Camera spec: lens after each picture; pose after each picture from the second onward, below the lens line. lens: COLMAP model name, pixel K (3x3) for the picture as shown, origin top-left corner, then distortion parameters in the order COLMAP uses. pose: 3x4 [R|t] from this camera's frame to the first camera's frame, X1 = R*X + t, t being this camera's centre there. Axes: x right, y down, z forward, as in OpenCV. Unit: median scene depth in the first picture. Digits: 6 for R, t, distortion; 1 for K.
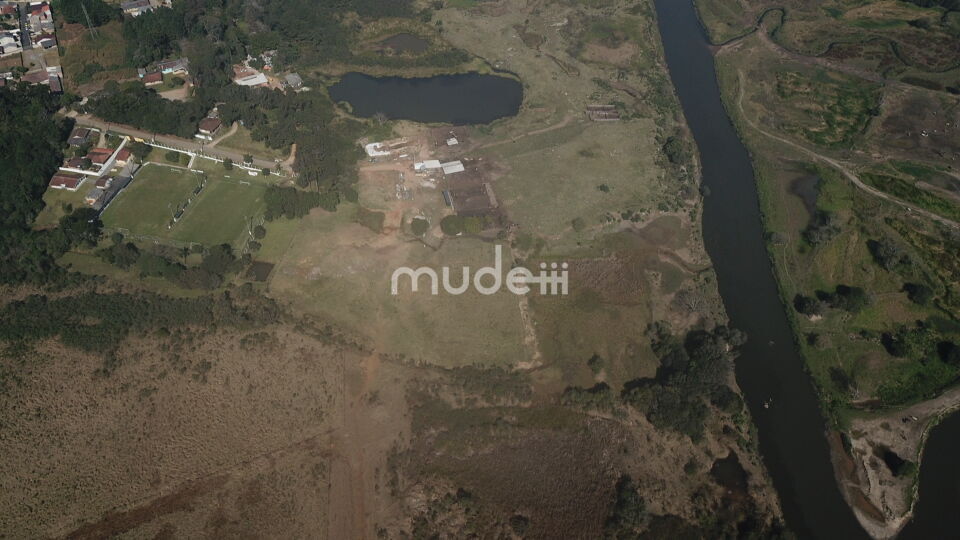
lens RADIAL K [[734.0, 0, 471.3], [0, 734.0, 270.7], [0, 0, 1]] dist [0.013333, -0.012369]
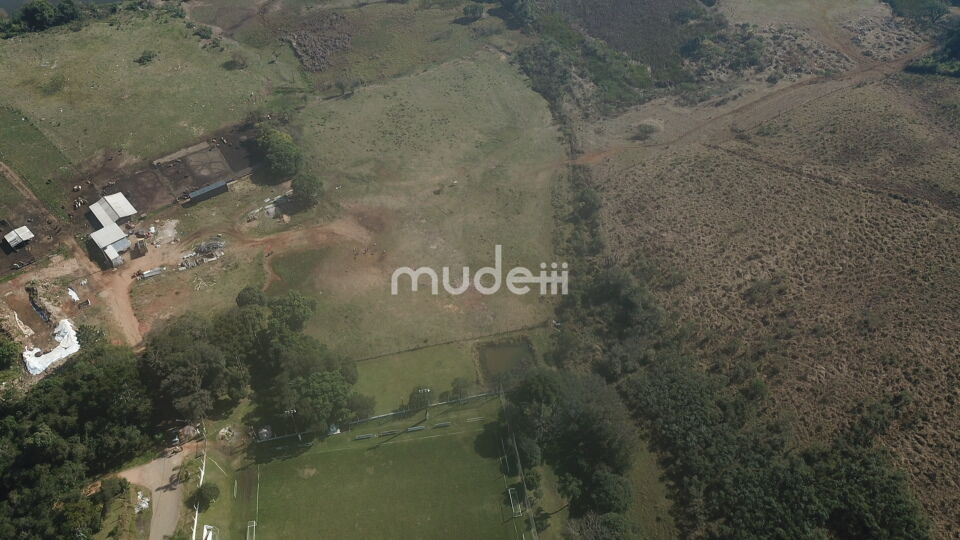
lens RADIAL K [[736.3, 0, 471.2], [0, 736.3, 265.7], [0, 0, 1]] dist [0.010444, -0.006583]
pose [[-0.388844, -0.666523, 0.636040, -0.528125], [0.663990, 0.275849, 0.695000, -0.359297], [-0.638684, 0.692571, 0.335302, 0.782004]]
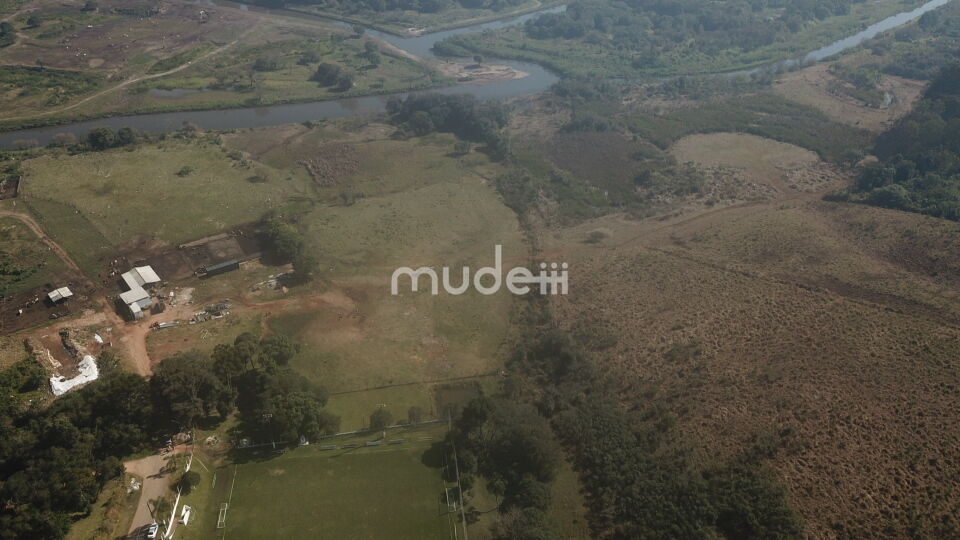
lens RADIAL K [[734.0, 0, 471.3], [0, 734.0, 270.7], [0, 0, 1]] dist [0.013333, -0.012369]
pose [[-0.350769, -0.517831, 0.780264, -0.658524], [0.664300, 0.449679, 0.597071, -0.363357], [-0.660050, 0.727764, 0.186262, 0.789596]]
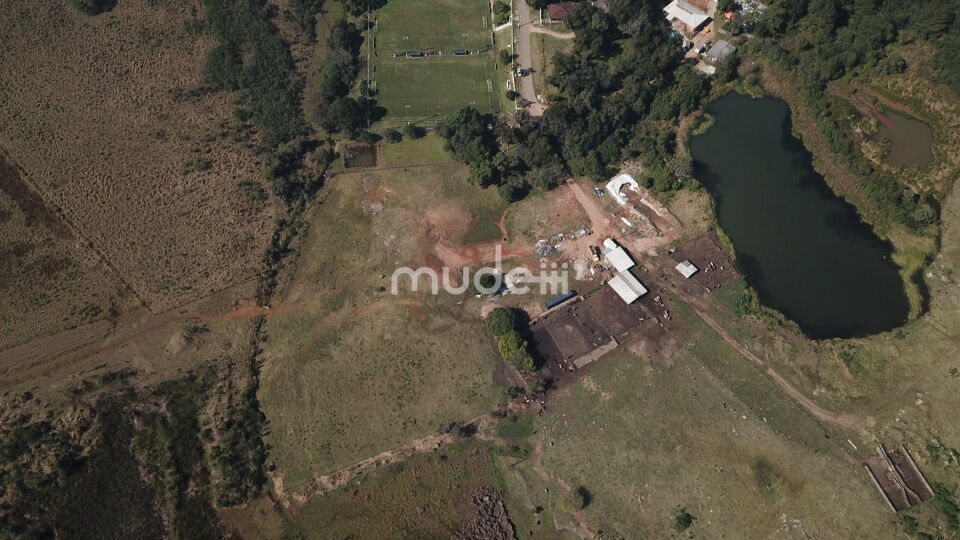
lens RADIAL K [[734.0, 0, 471.3], [0, 734.0, 270.7], [0, 0, 1]] dist [0.013333, -0.012369]
pose [[0.300484, 0.815535, -0.494582, 0.279141], [-0.685263, 0.545276, 0.482793, -0.419337], [0.663418, 0.193847, 0.722703, 0.471639]]
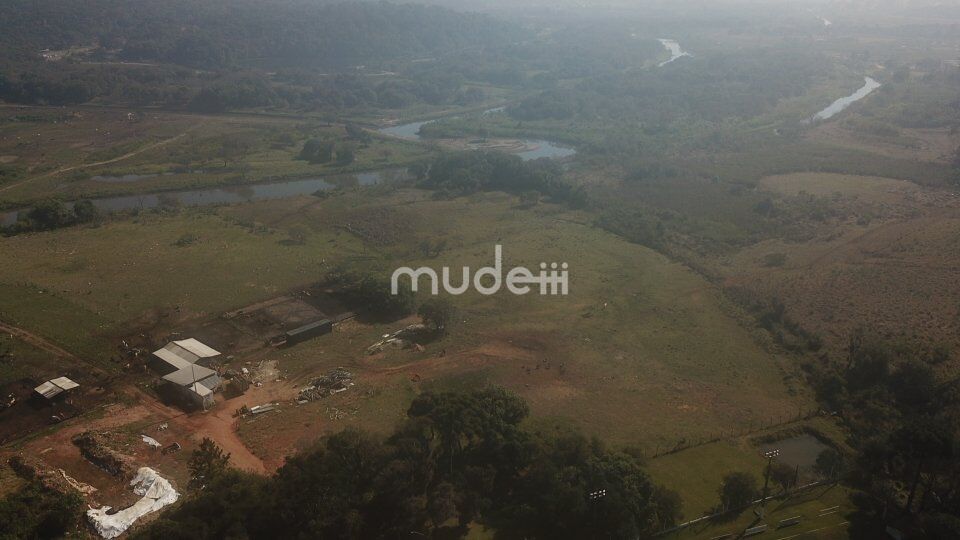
lens RADIAL K [[736.3, 0, 471.2], [0, 736.3, 265.7], [0, 0, 1]] dist [0.010444, -0.006583]
pose [[-0.531576, -0.294853, 0.794033, -0.441640], [0.603915, 0.525375, 0.599390, -0.342499], [-0.593897, 0.798150, -0.101211, 1.024603]]
